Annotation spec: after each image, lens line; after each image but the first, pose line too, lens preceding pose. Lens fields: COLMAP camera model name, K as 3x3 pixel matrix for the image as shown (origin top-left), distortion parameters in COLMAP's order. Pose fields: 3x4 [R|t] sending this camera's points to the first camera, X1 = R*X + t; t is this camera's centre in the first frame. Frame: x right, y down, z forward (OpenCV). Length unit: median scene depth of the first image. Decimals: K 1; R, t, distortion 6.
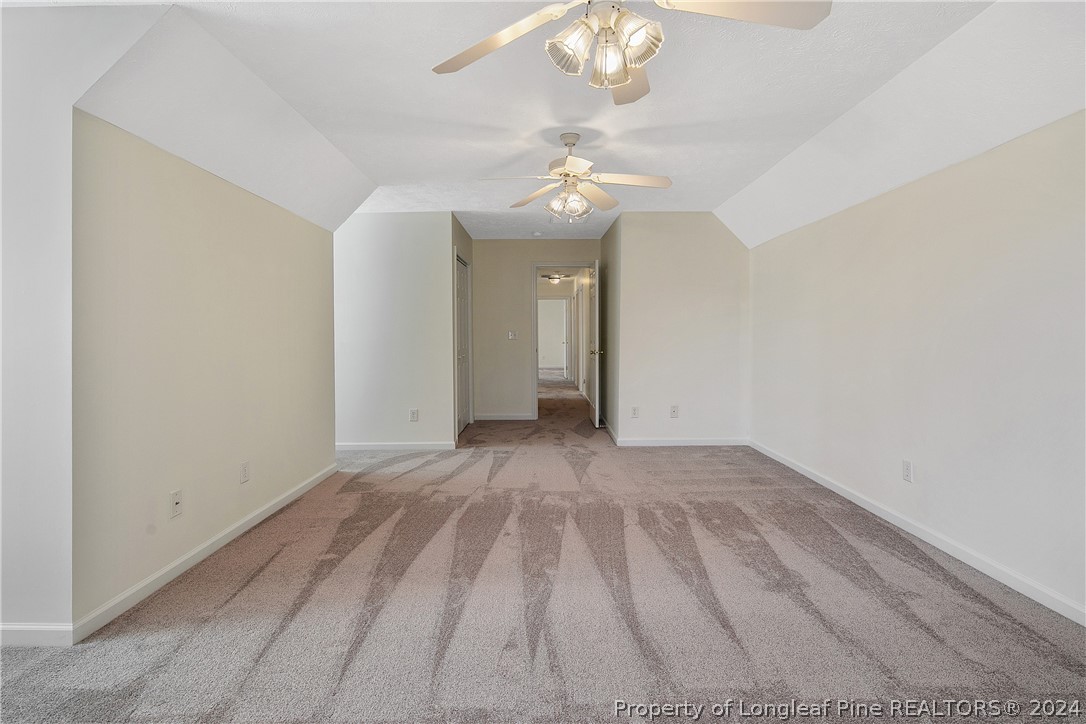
lens RADIAL K [[530.5, 0, 543.4], [0, 530.5, 352.6], [0, 0, 1]] dist [0.001551, -0.001039]
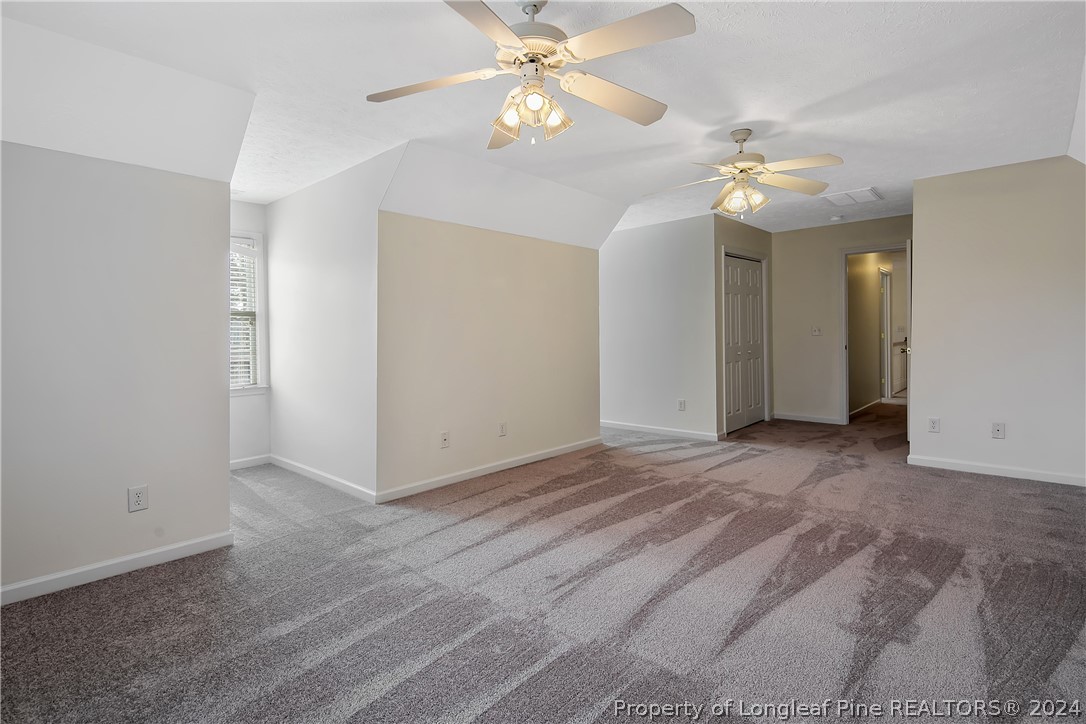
lens RADIAL K [[530.5, 0, 567.5], [0, 530.5, 349.4], [0, 0, 1]] dist [0.001551, -0.001039]
pose [[0.746196, 0.015805, -0.665538, 0.534049], [-0.013436, 0.999872, 0.008681, -0.005066], [0.665591, 0.002464, 0.746313, 0.046188]]
